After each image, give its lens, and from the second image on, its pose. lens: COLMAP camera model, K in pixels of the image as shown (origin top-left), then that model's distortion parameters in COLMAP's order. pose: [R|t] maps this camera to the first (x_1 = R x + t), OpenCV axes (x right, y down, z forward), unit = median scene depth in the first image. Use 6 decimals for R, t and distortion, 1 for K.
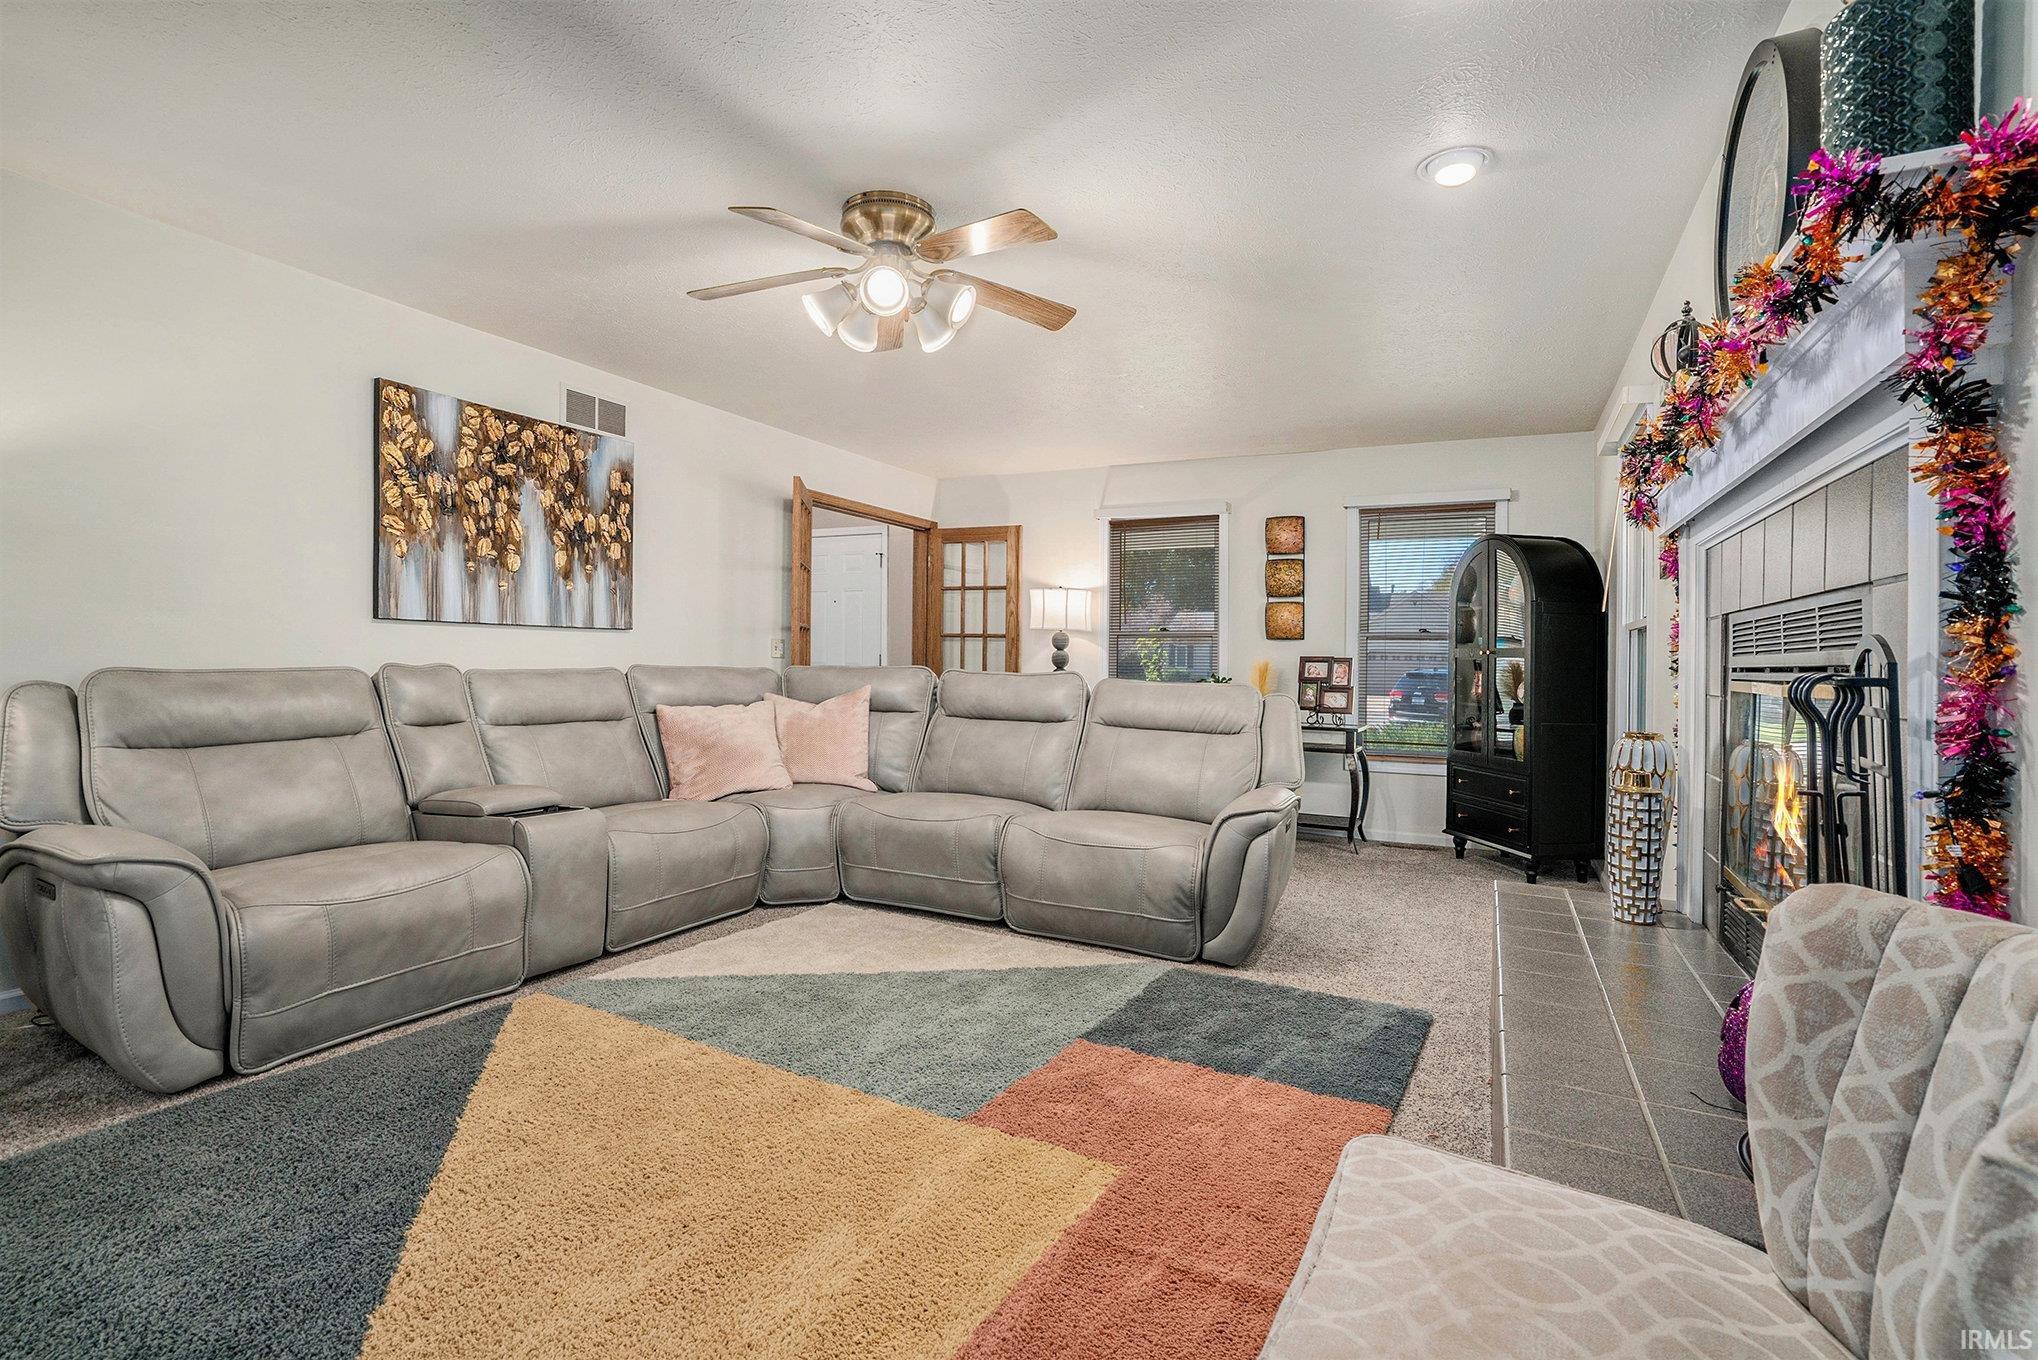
lens RADIAL K [[945.1, 0, 1024.3], [0, 945.1, 671.8], [0, 0, 1]] dist [-0.040861, 0.002729]
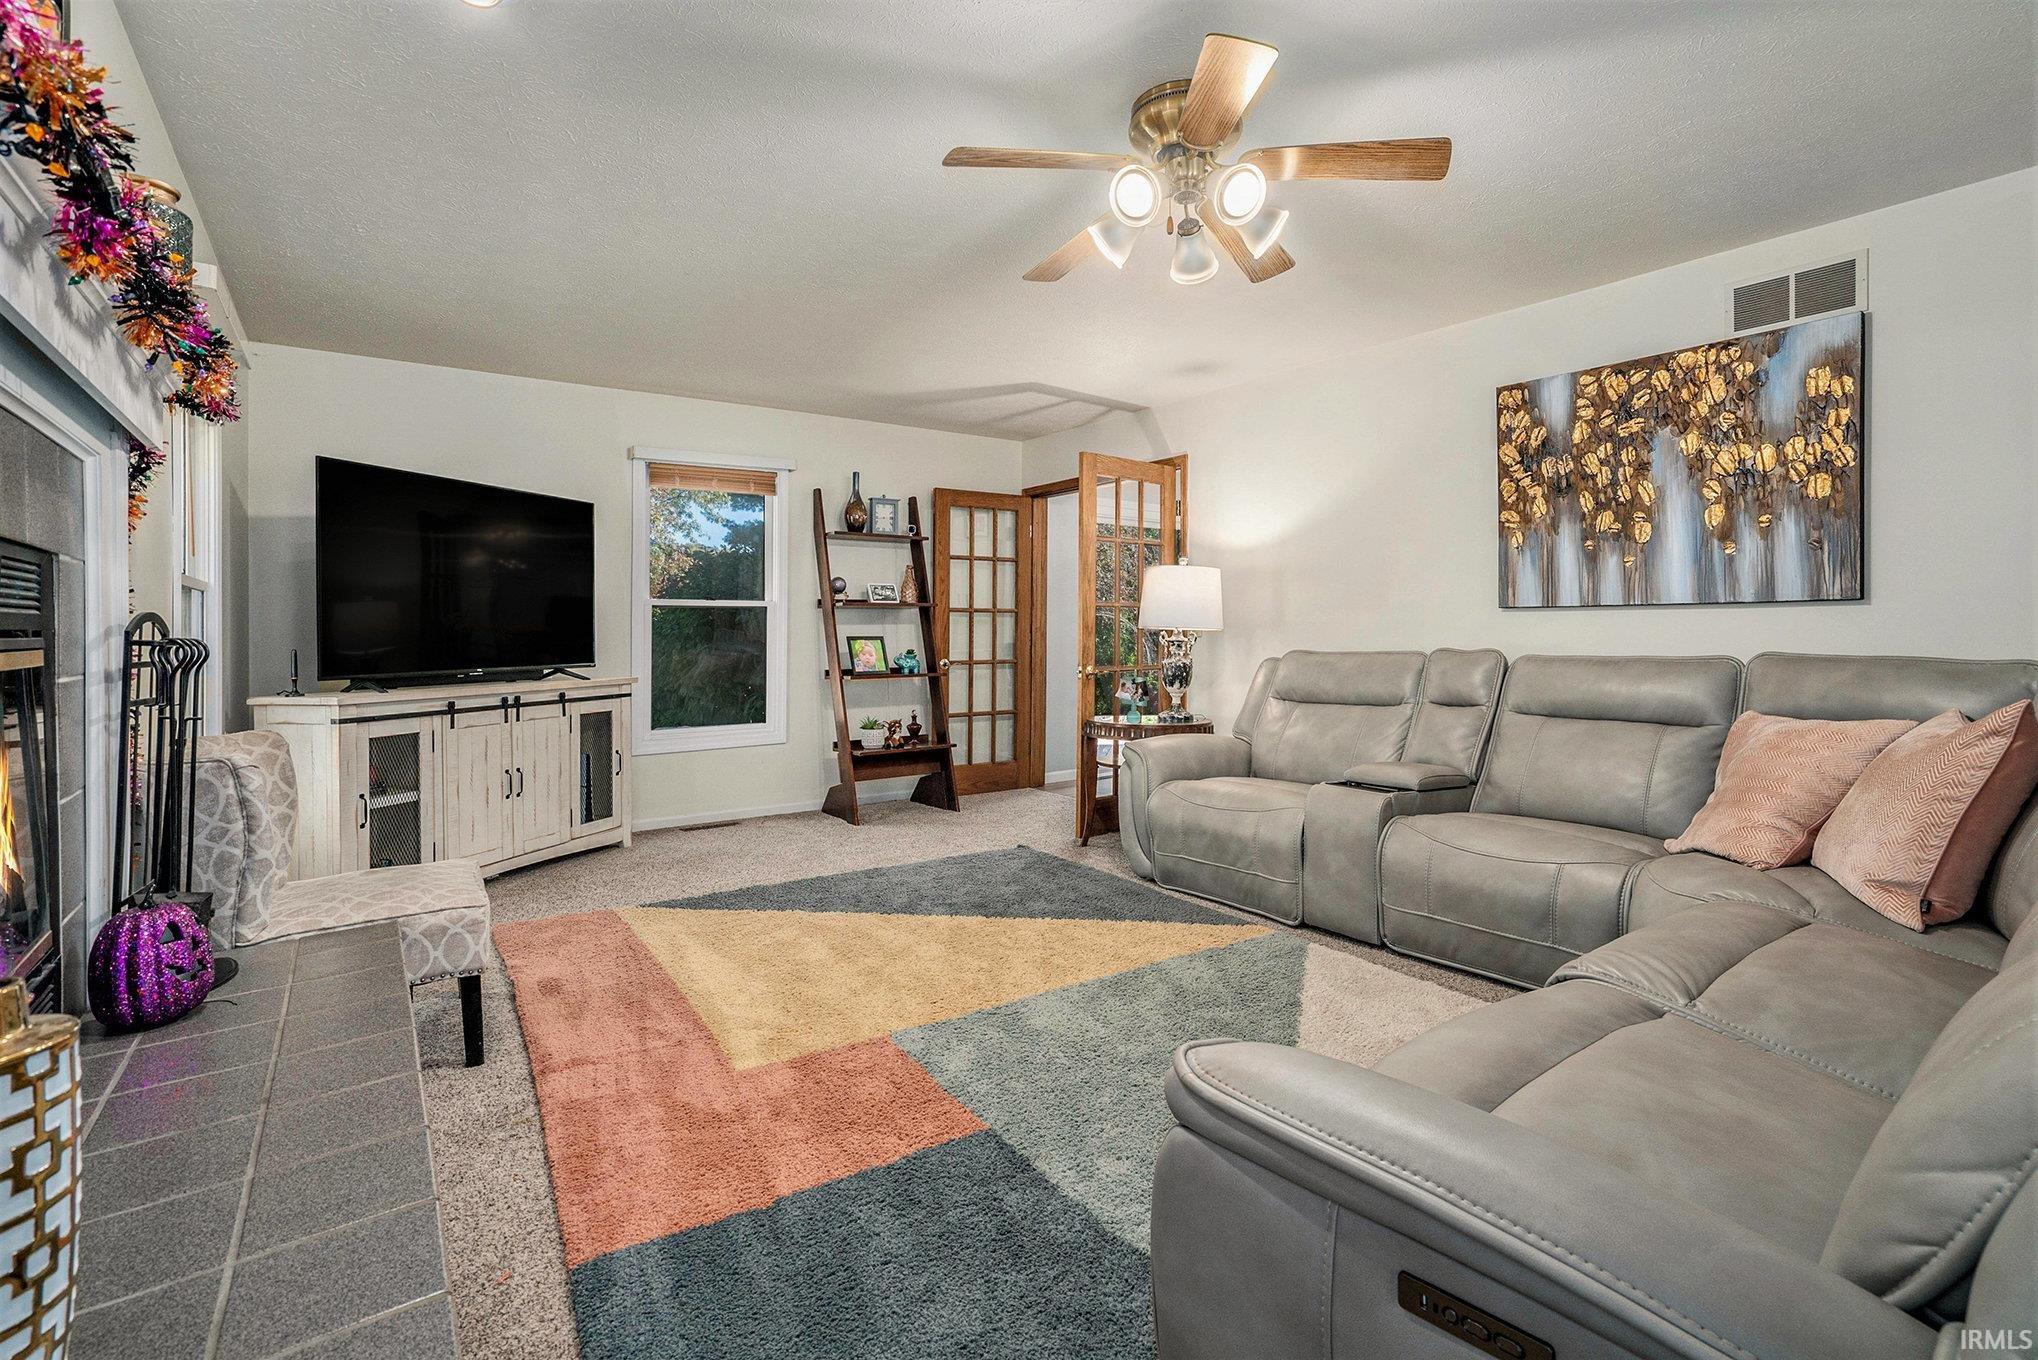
lens RADIAL K [[945.1, 0, 1020.9], [0, 945.1, 660.5], [0, 0, 1]] dist [-0.040861, 0.002729]
pose [[-0.470476, 0.002163, -0.882410, 0.481402], [-0.019278, 0.999733, 0.012730, 0.000530], [0.882202, 0.023000, -0.470309, 0.921768]]
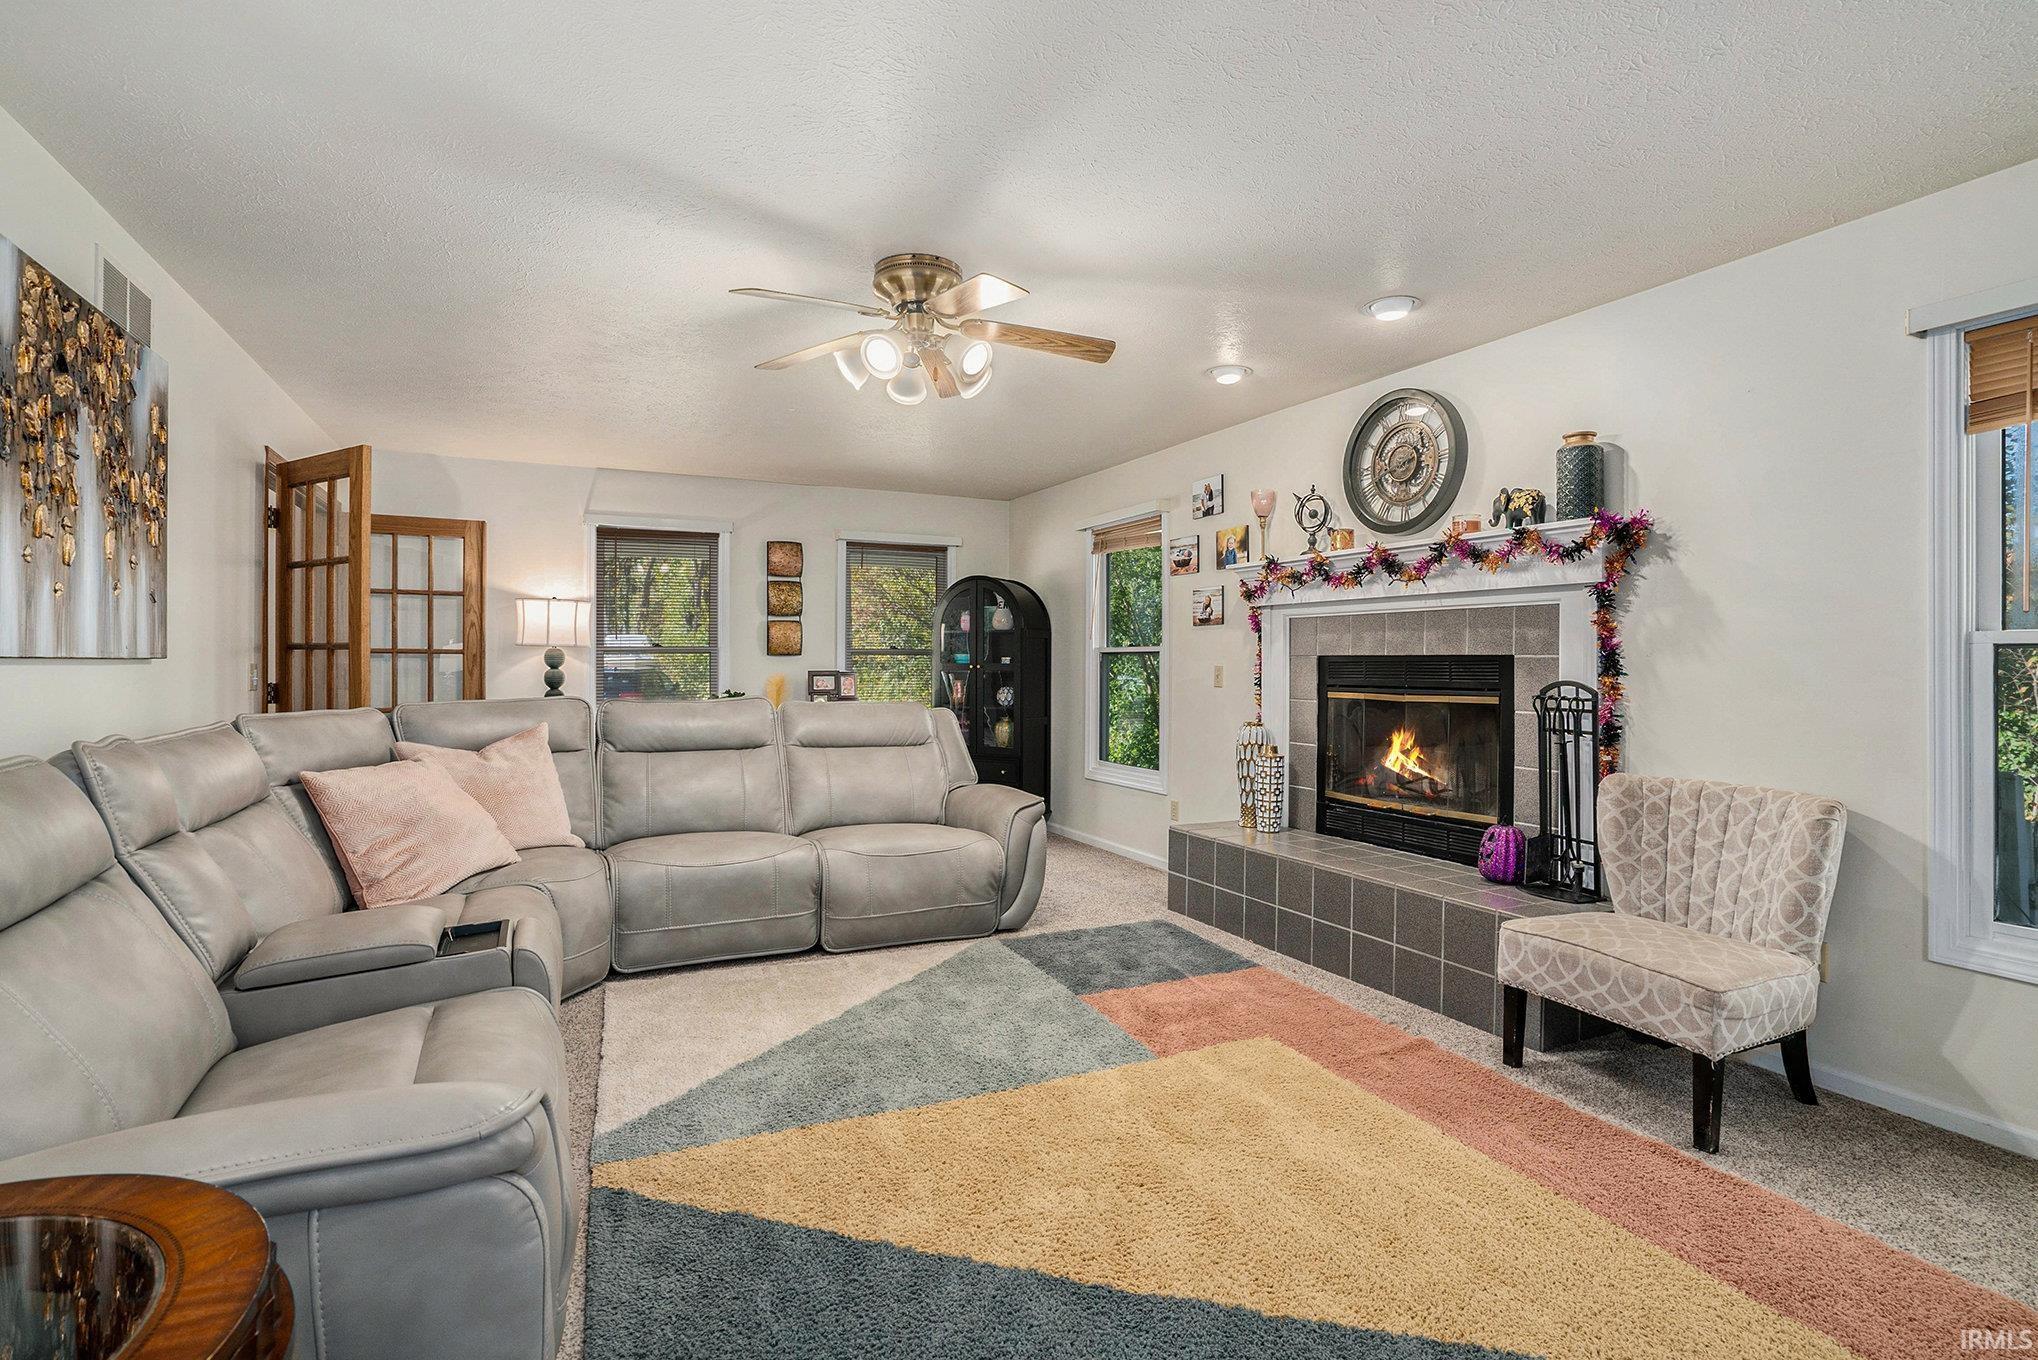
lens RADIAL K [[945.1, 0, 1021.1], [0, 945.1, 671.9], [0, 0, 1]] dist [-0.040861, 0.002729]
pose [[0.604092, -0.022920, 0.796585, -0.654981], [0.020105, 0.999706, 0.013518, -0.038232], [-0.796661, 0.007849, 0.604376, 0.203855]]
